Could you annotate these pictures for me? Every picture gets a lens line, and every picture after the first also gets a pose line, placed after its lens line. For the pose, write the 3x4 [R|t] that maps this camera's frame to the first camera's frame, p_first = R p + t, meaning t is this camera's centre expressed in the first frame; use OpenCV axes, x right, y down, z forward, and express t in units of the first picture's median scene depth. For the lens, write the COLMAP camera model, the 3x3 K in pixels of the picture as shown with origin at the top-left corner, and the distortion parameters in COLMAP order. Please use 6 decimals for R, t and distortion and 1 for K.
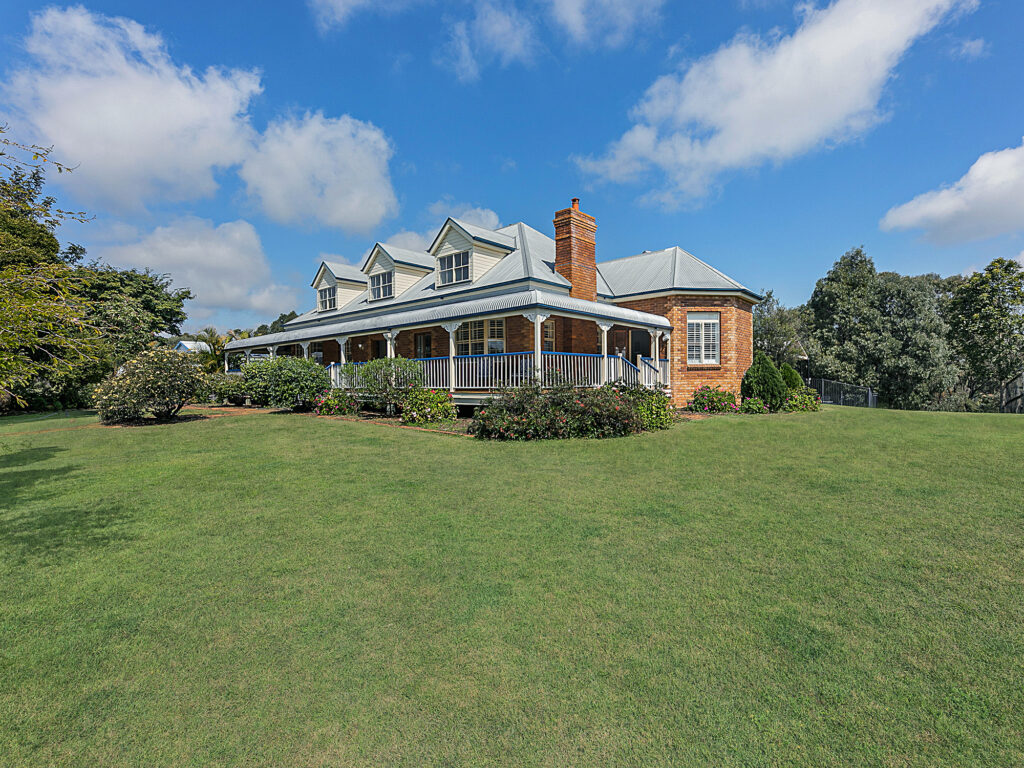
lens RADIAL K [[529.1, 0, 497.0], [0, 529.1, 381.8], [0, 0, 1]] dist [0.003392, 0.000836]
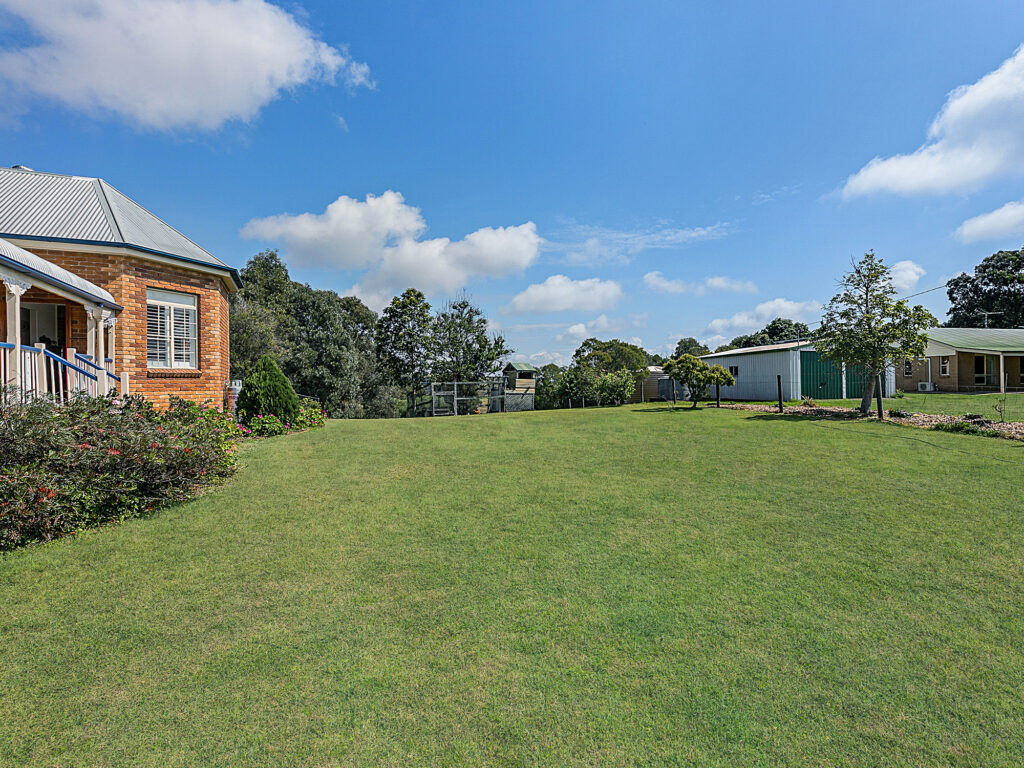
lens RADIAL K [[529.1, 0, 497.0], [0, 529.1, 381.8], [0, 0, 1]] dist [0.003392, 0.000836]
pose [[0.295161, 0.004852, 0.955435, -0.129092], [0.011063, 0.999903, -0.008496, -0.006293], [-0.955384, 0.013078, 0.295078, 0.406143]]
